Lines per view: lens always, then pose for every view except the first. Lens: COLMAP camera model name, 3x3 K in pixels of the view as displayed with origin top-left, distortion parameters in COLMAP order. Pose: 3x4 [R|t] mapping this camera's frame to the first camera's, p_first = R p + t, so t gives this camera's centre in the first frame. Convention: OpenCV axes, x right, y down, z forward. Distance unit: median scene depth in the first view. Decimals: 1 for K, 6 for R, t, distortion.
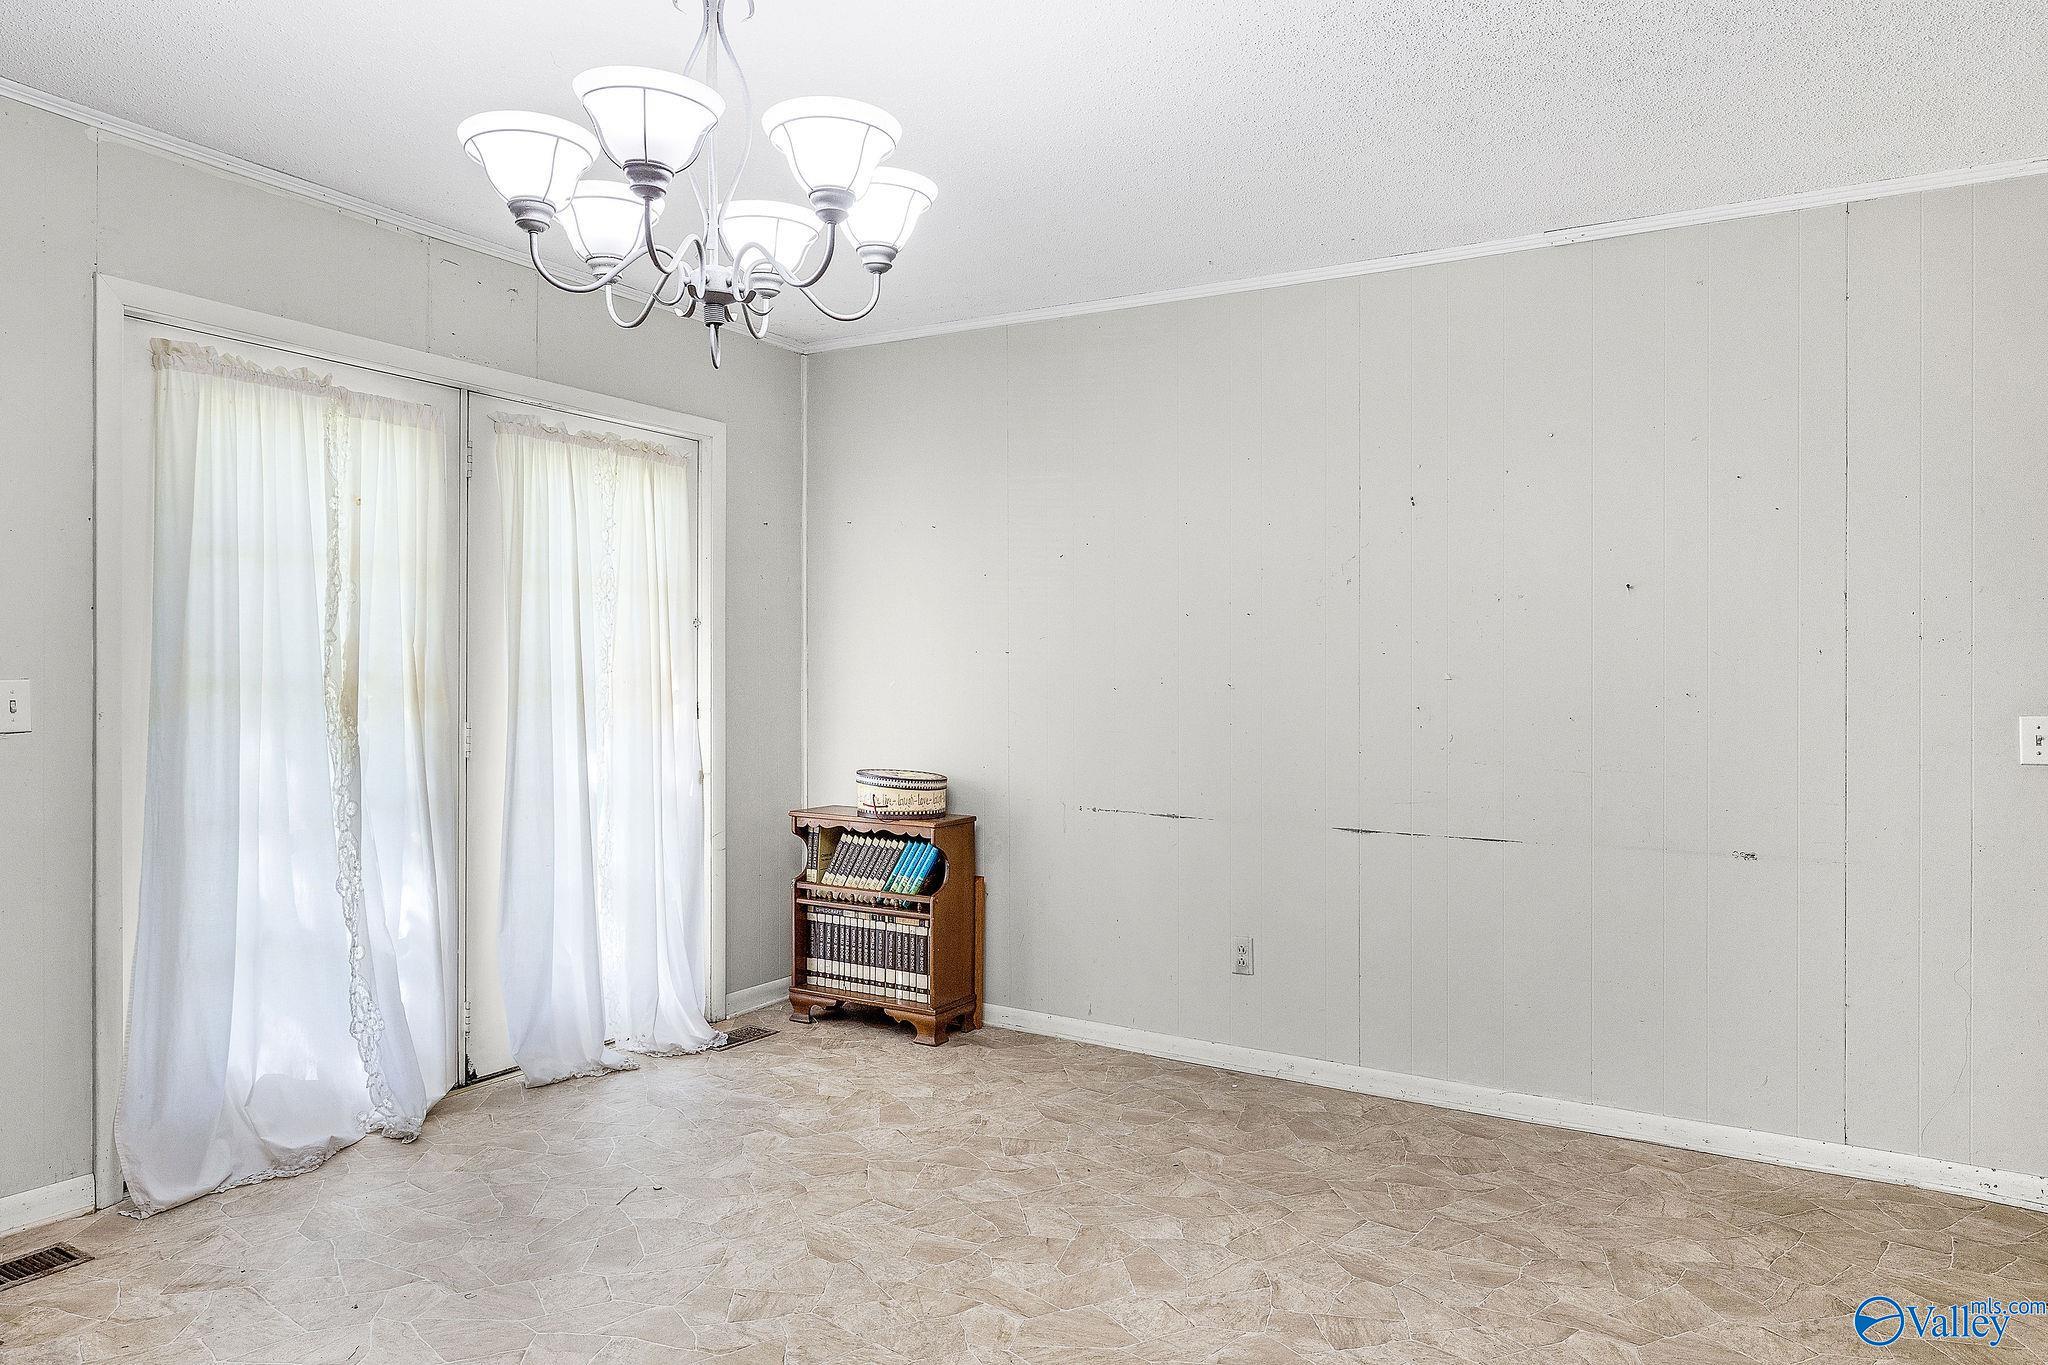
lens RADIAL K [[1325.3, 0, 1024.6], [0, 1325.3, 673.5], [0, 0, 1]] dist [-0.005024, -0.001343]
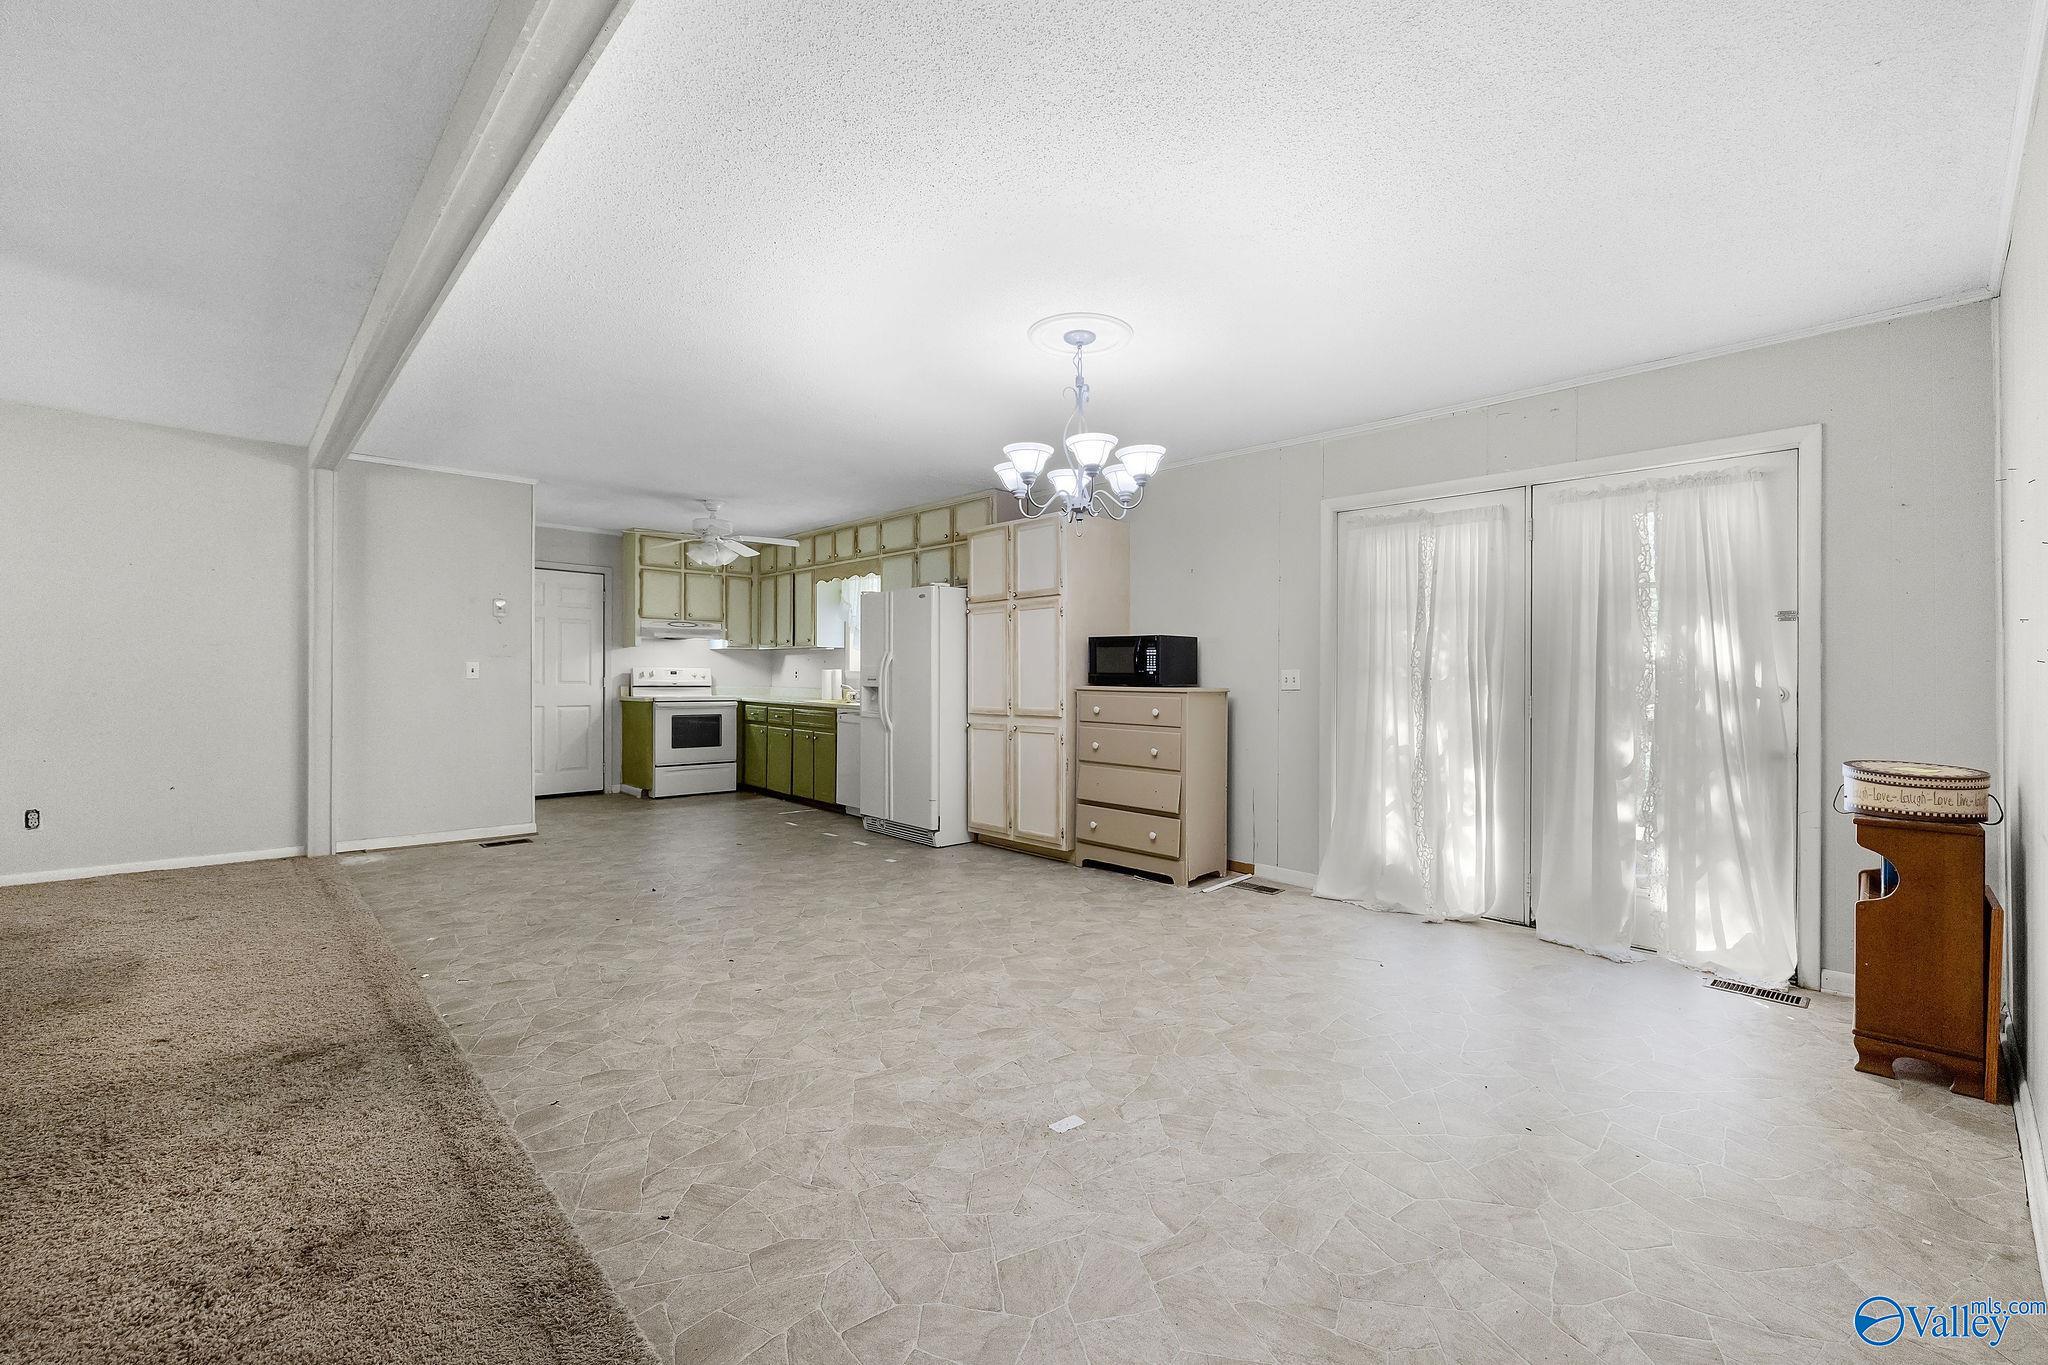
lens RADIAL K [[861.7, 0, 1009.3], [0, 861.7, 688.9], [0, 0, 1]] dist [-0.000627, -0.000018]
pose [[-0.284256, 0.000222, -0.958749, 0.843170], [-0.009084, 0.999954, 0.002925, 0.036060], [0.958705, 0.009541, -0.284241, 0.792325]]
